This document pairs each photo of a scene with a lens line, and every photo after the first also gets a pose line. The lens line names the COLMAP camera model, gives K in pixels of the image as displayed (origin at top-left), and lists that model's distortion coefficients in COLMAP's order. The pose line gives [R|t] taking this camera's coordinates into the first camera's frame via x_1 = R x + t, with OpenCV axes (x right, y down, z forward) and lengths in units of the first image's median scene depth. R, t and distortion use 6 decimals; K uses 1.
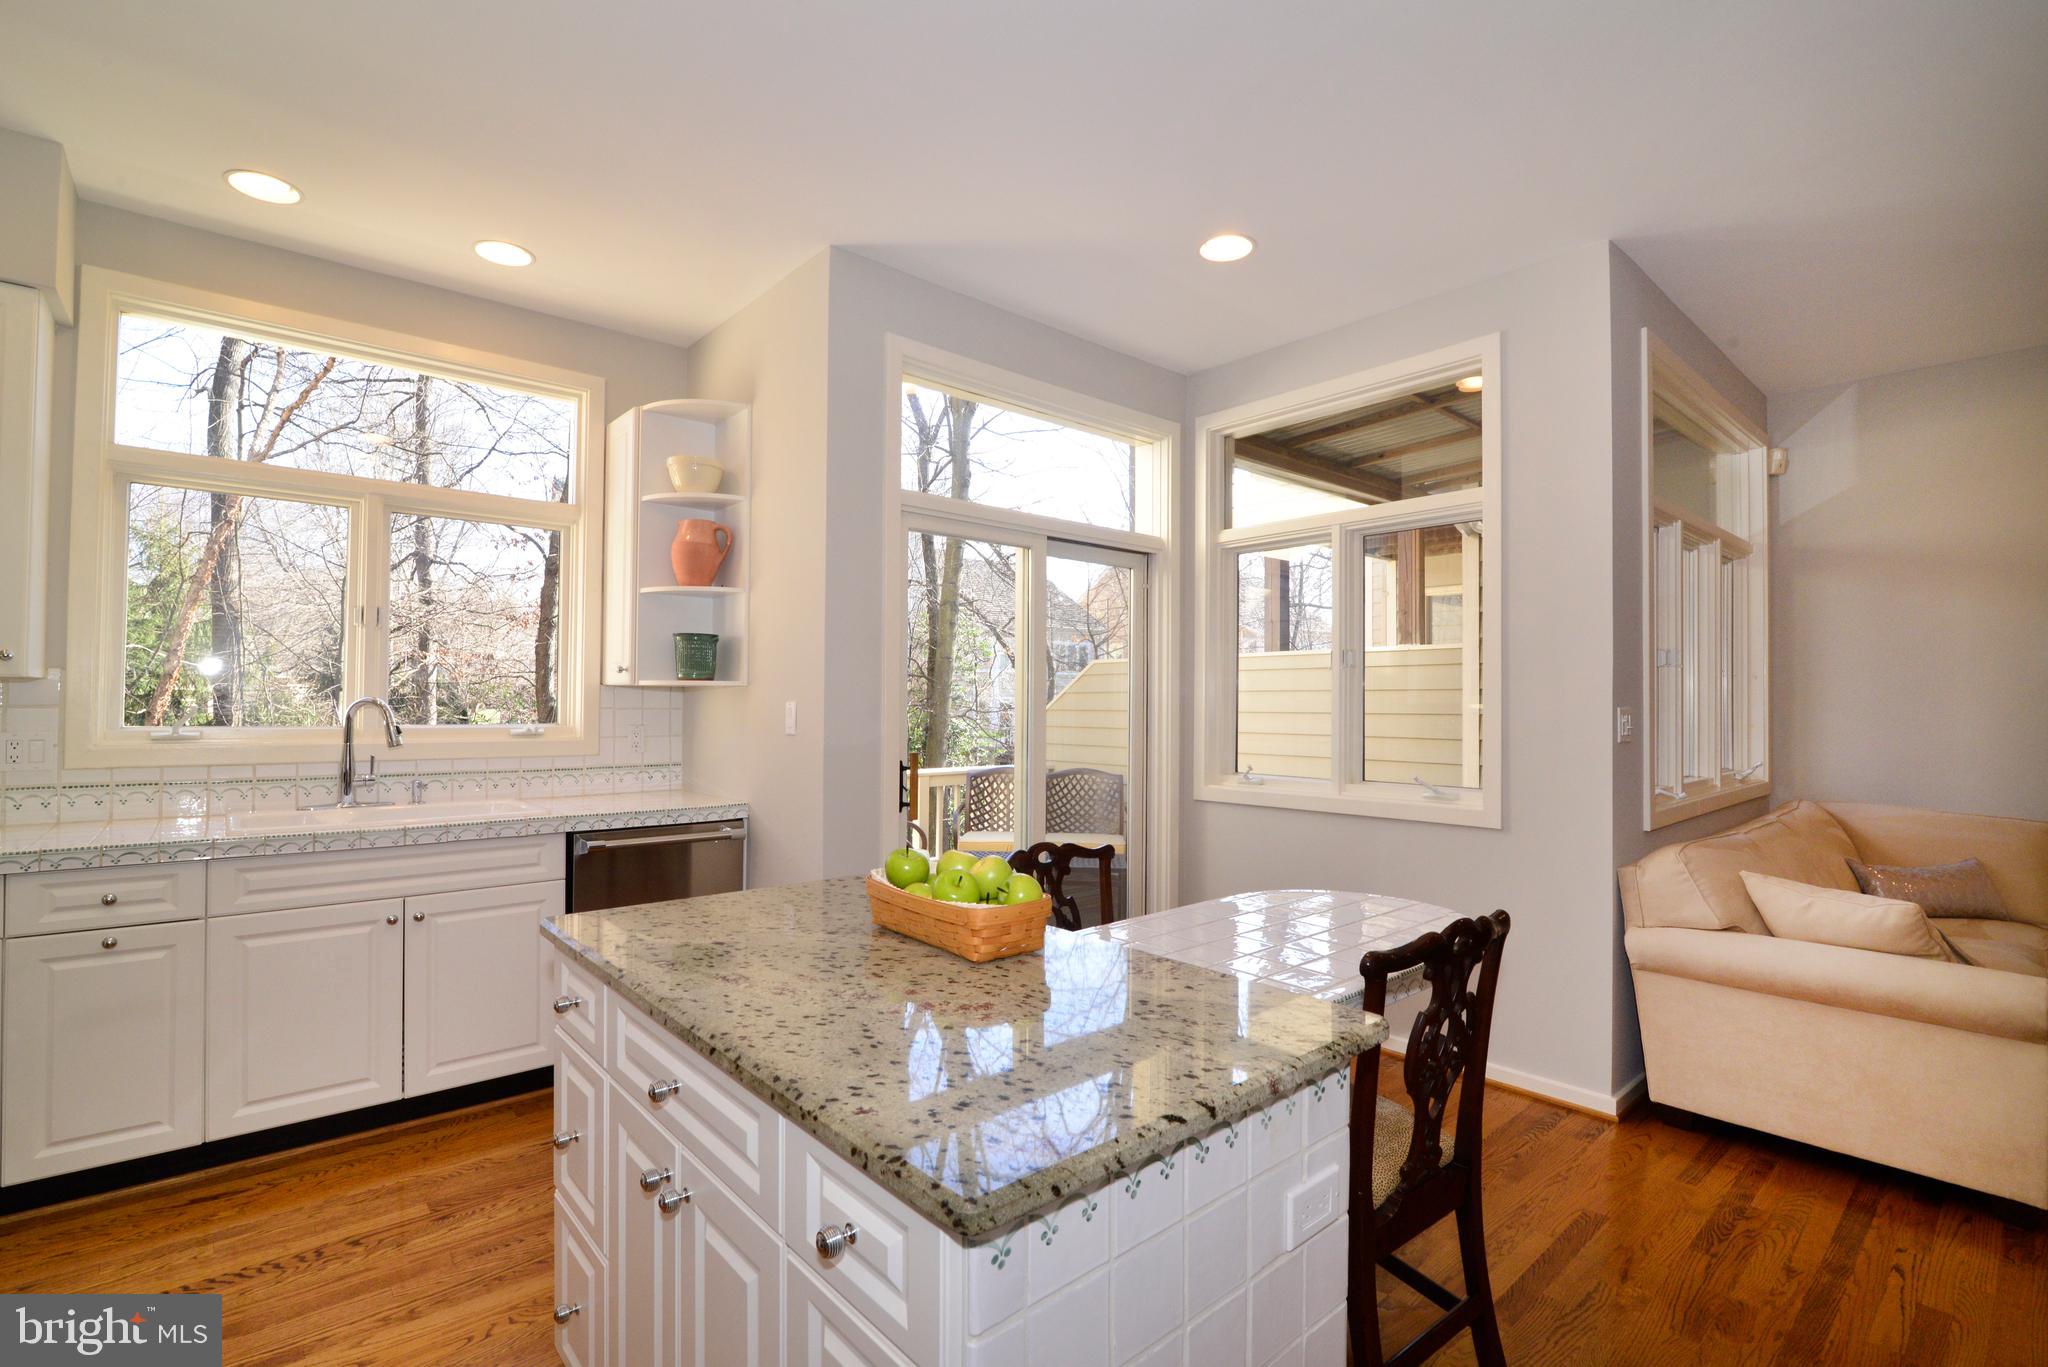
lens RADIAL K [[933.5, 0, 1020.2], [0, 933.5, 689.8], [0, 0, 1]] dist [-0.013792, -0.000845]
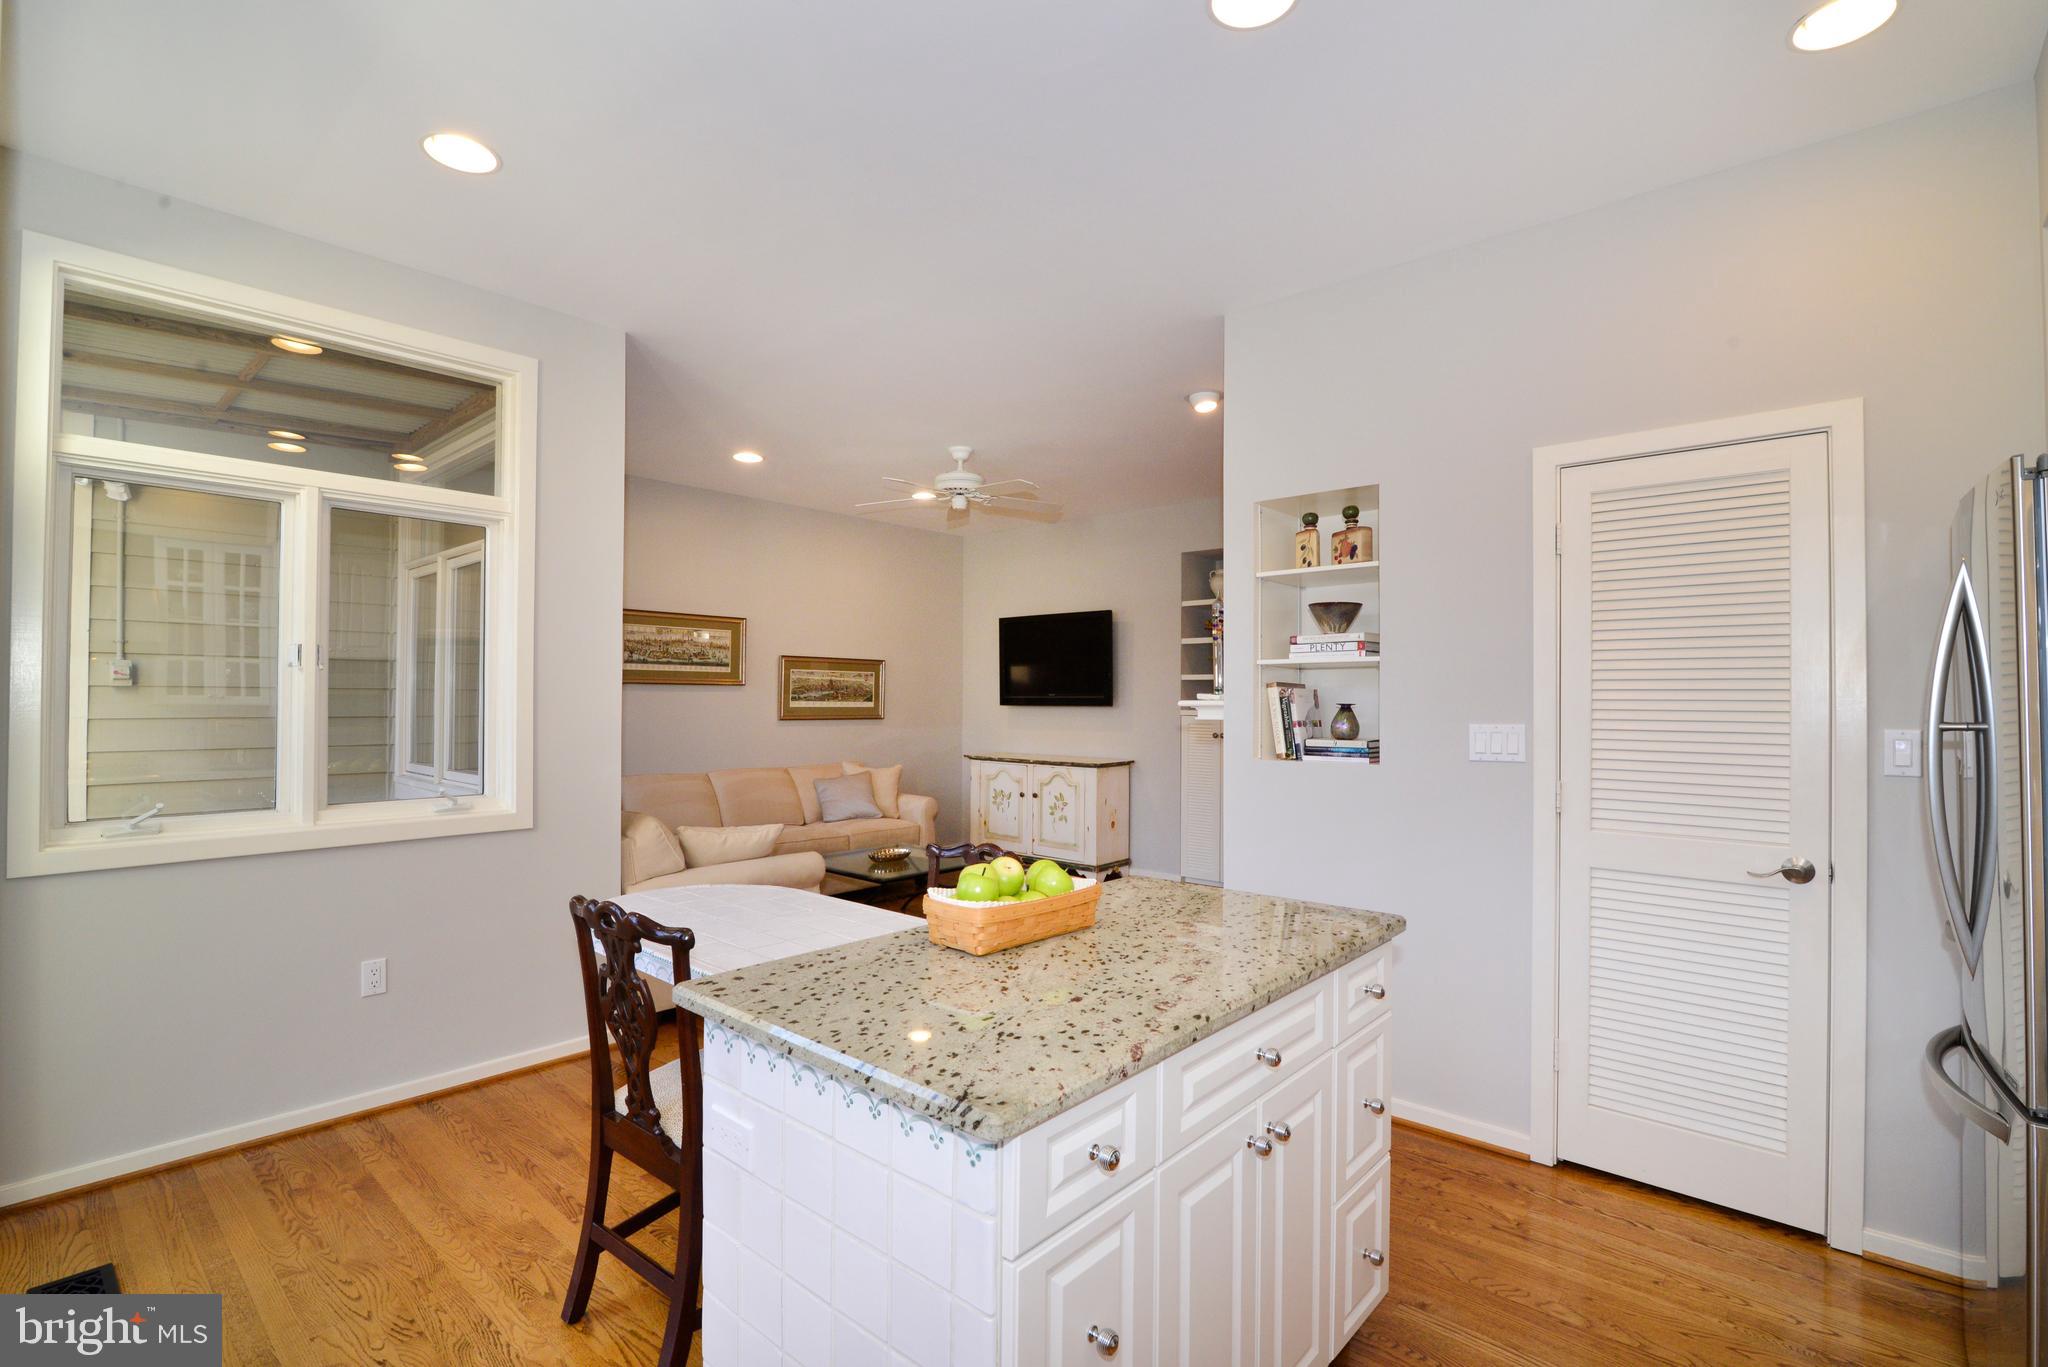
lens RADIAL K [[933.5, 0, 1021.8], [0, 933.5, 685.0], [0, 0, 1]] dist [-0.013792, -0.000845]
pose [[-0.135035, 0.009138, 0.990799, -1.347545], [-0.015980, 0.999807, -0.011399, -0.022711], [-0.990712, -0.017372, -0.134863, 1.311301]]
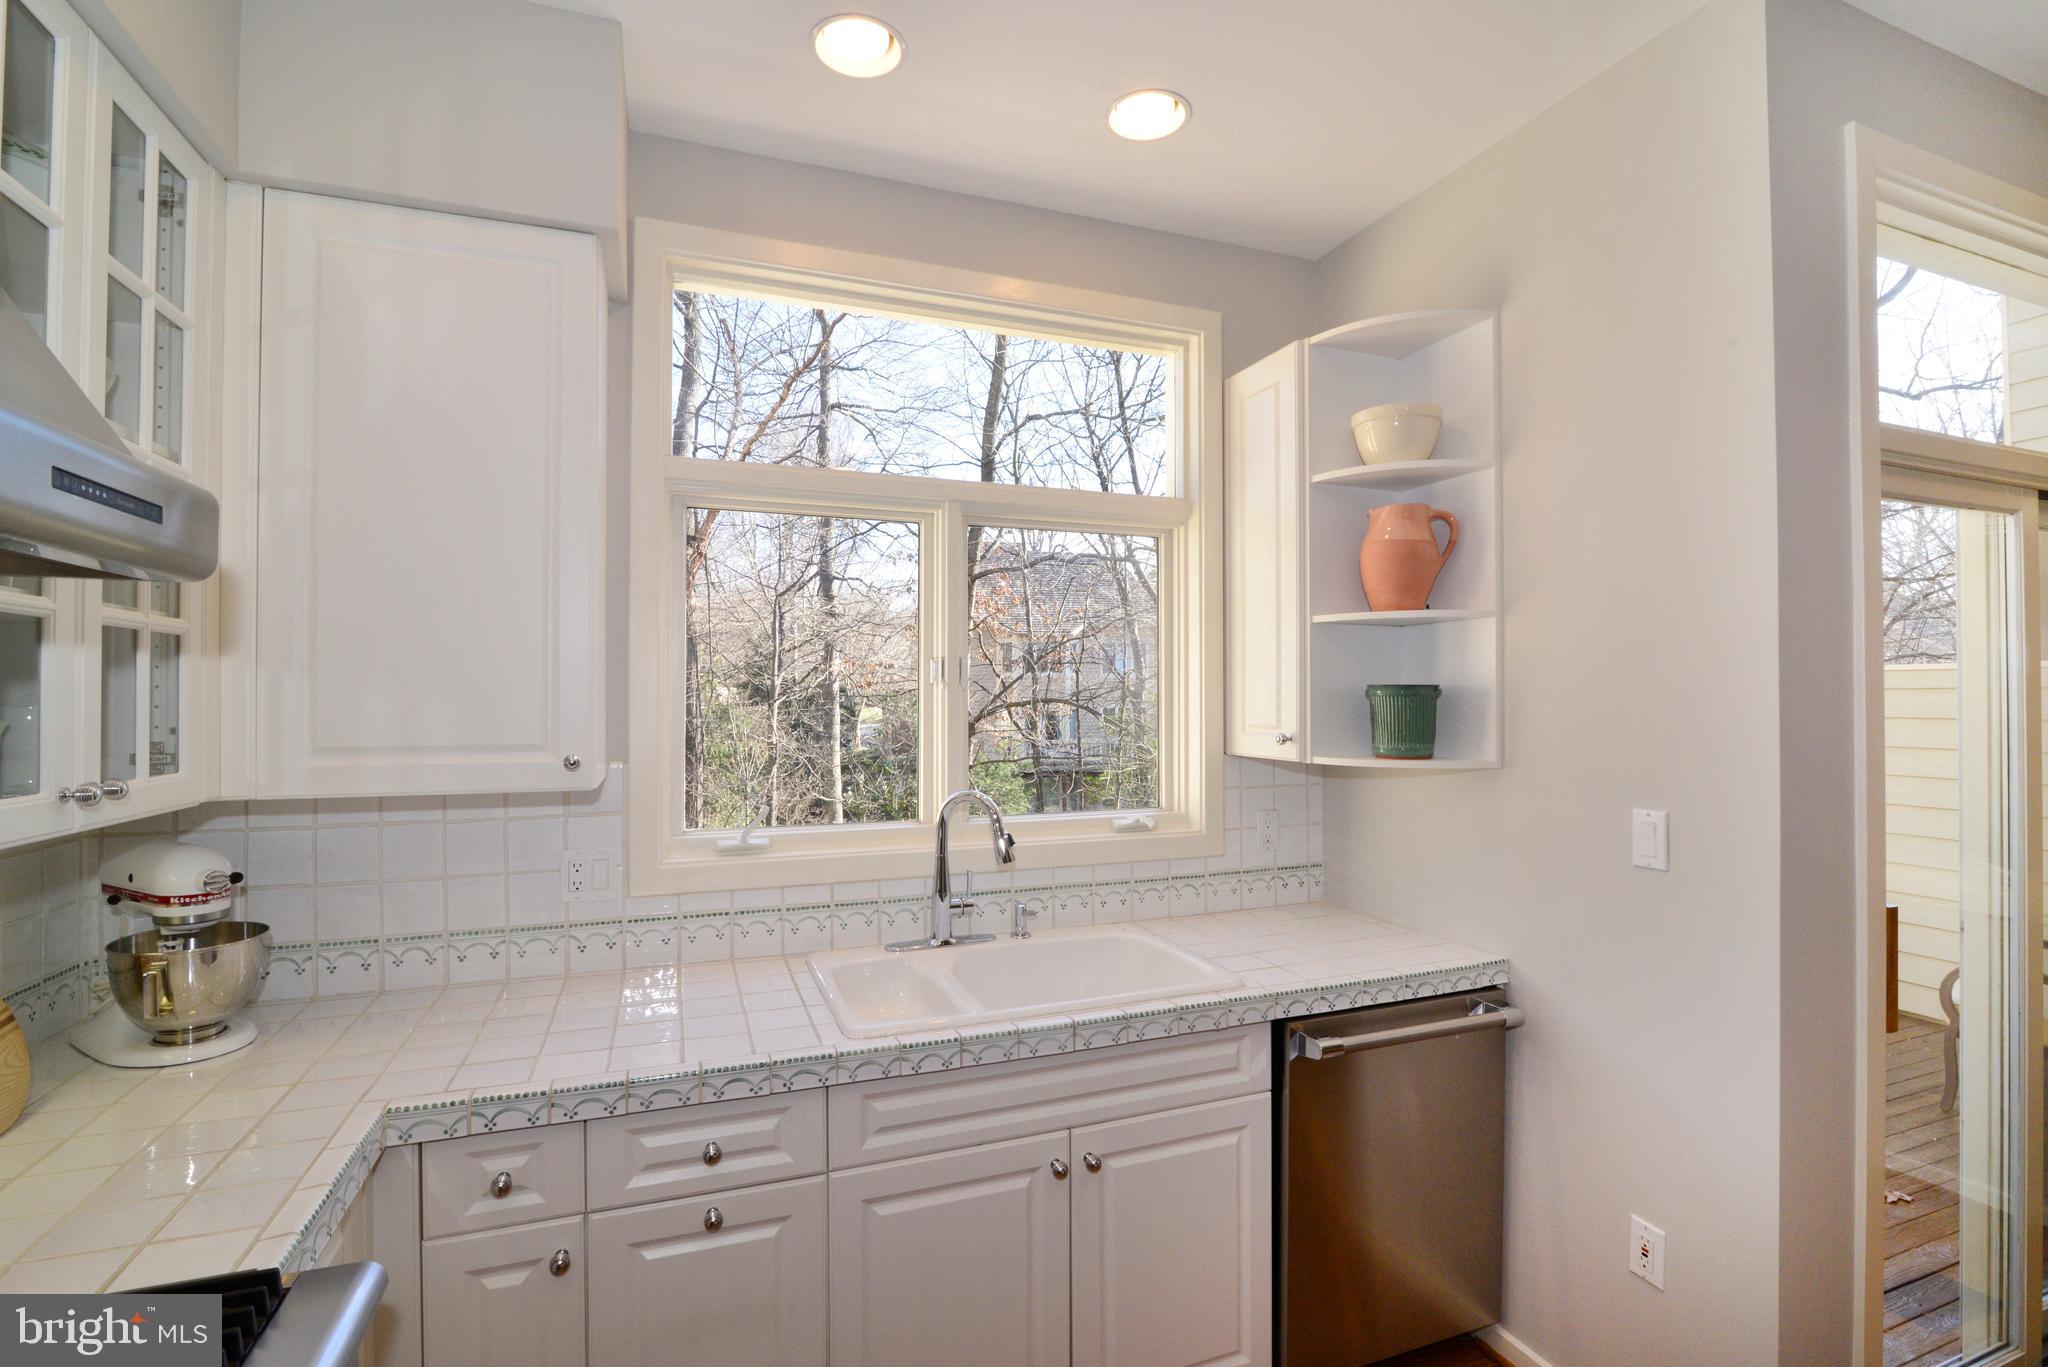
lens RADIAL K [[933.5, 0, 1024.8], [0, 933.5, 687.4], [0, 0, 1]] dist [-0.013792, -0.000845]
pose [[0.940356, -0.014151, -0.339897, -0.375654], [0.015827, 0.999872, 0.002159, -0.062980], [0.339824, -0.007410, 0.940460, 0.313265]]
